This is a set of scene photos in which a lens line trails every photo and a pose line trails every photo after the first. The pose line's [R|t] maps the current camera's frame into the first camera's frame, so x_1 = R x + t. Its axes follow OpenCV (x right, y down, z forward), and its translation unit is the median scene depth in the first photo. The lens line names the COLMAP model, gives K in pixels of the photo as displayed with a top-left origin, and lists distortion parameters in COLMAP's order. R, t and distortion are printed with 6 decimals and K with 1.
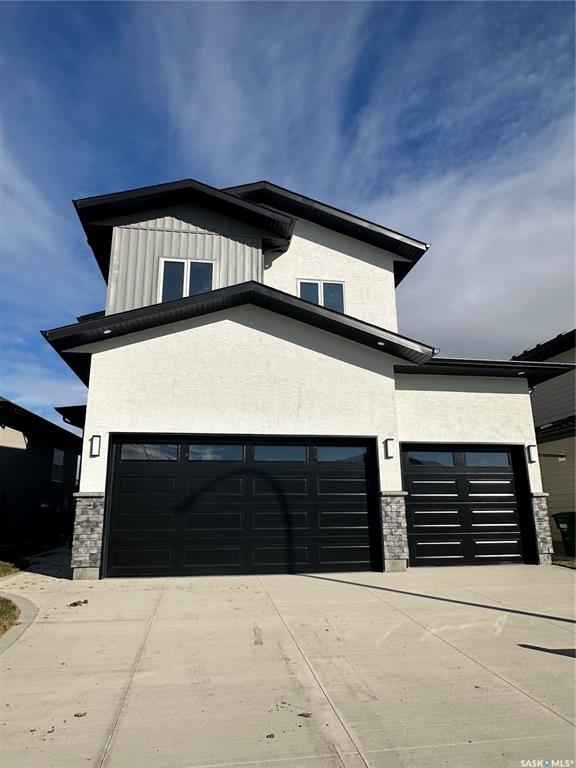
lens RADIAL K [[506.6, 0, 283.3], [0, 506.6, 384.1], [0, 0, 1]] dist [0.004849, -0.005886]
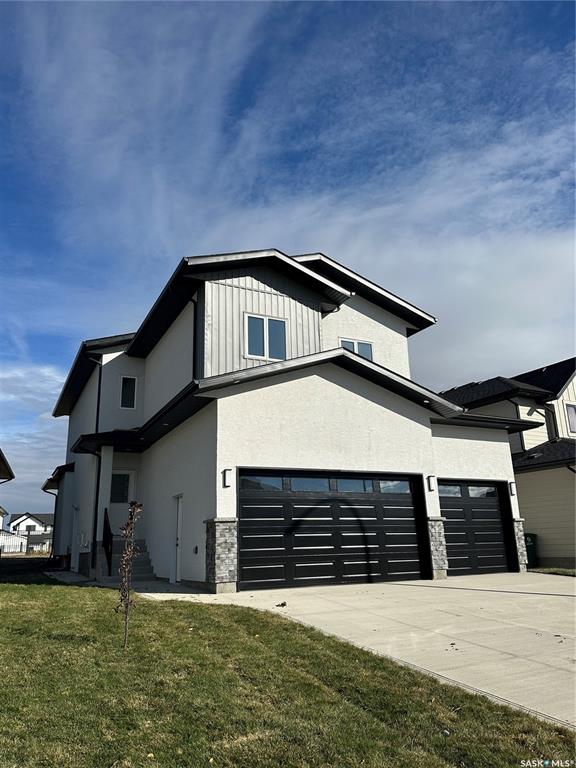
lens RADIAL K [[560.0, 0, 288.0], [0, 560.0, 384.0], [0, 0, 1]] dist [0.177433, -0.309915]
pose [[0.951765, 0.064444, 0.299983, -0.551213], [-0.056594, 0.997791, -0.034794, -0.051352], [-0.301562, 0.016139, 0.953310, -0.261028]]
